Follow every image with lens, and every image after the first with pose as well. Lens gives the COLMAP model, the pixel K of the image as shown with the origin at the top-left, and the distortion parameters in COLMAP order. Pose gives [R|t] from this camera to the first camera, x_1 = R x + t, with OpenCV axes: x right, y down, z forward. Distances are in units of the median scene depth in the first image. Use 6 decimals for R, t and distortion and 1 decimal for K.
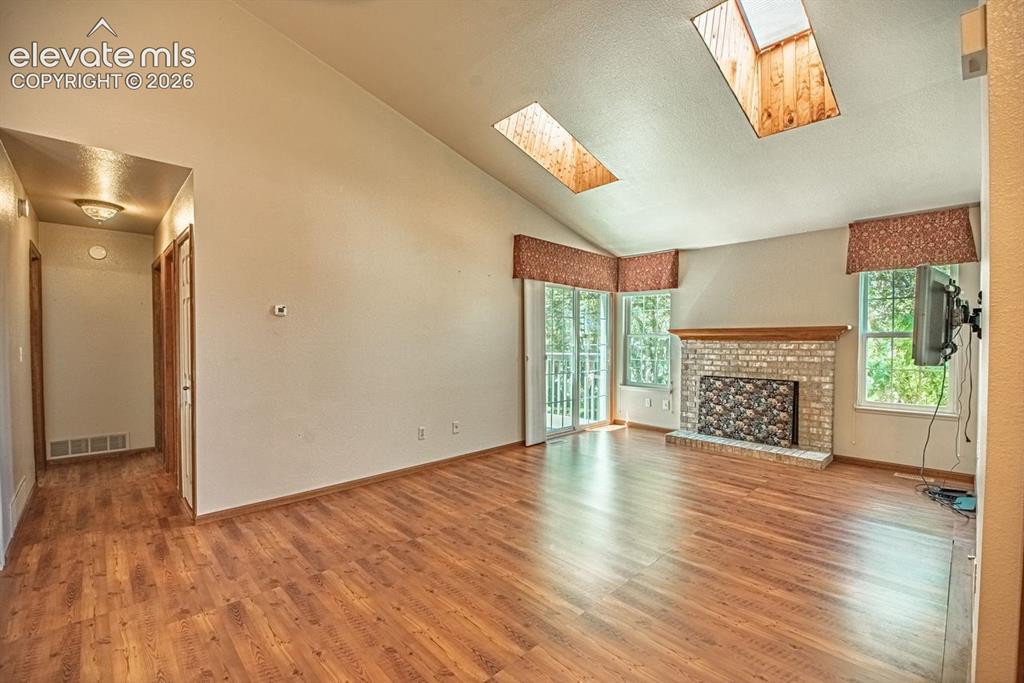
lens RADIAL K [[433.1, 0, 513.4], [0, 433.1, 349.6], [0, 0, 1]] dist [0.019483, -0.004676]
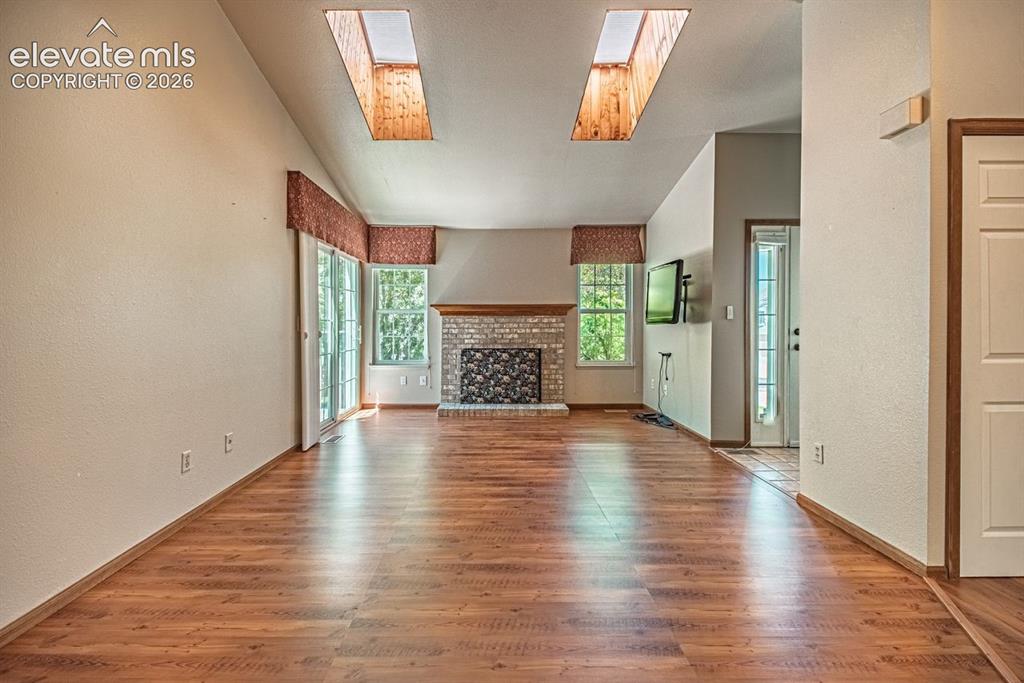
lens RADIAL K [[433.1, 0, 488.4], [0, 433.1, 328.7], [0, 0, 1]] dist [0.019483, -0.004676]
pose [[0.699246, -0.010643, 0.714802, -0.291086], [0.018577, 0.999822, -0.003286, 0.016742], [-0.714640, 0.015577, 0.699319, 0.231098]]
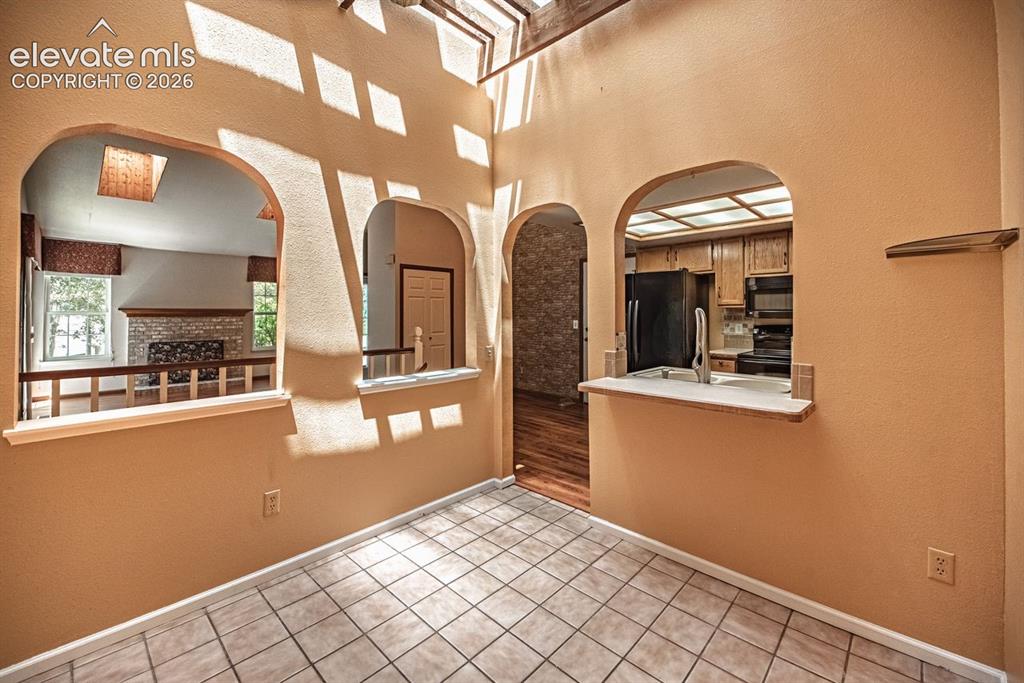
lens RADIAL K [[422.2, 0, 498.9], [0, 422.2, 316.5], [0, 0, 1]] dist [0.028878, -0.004528]
pose [[-0.028319, -0.008975, 0.999559, -0.972883], [0.024080, 0.999663, 0.009658, -0.009314], [-0.999309, 0.024343, -0.028093, -0.040544]]
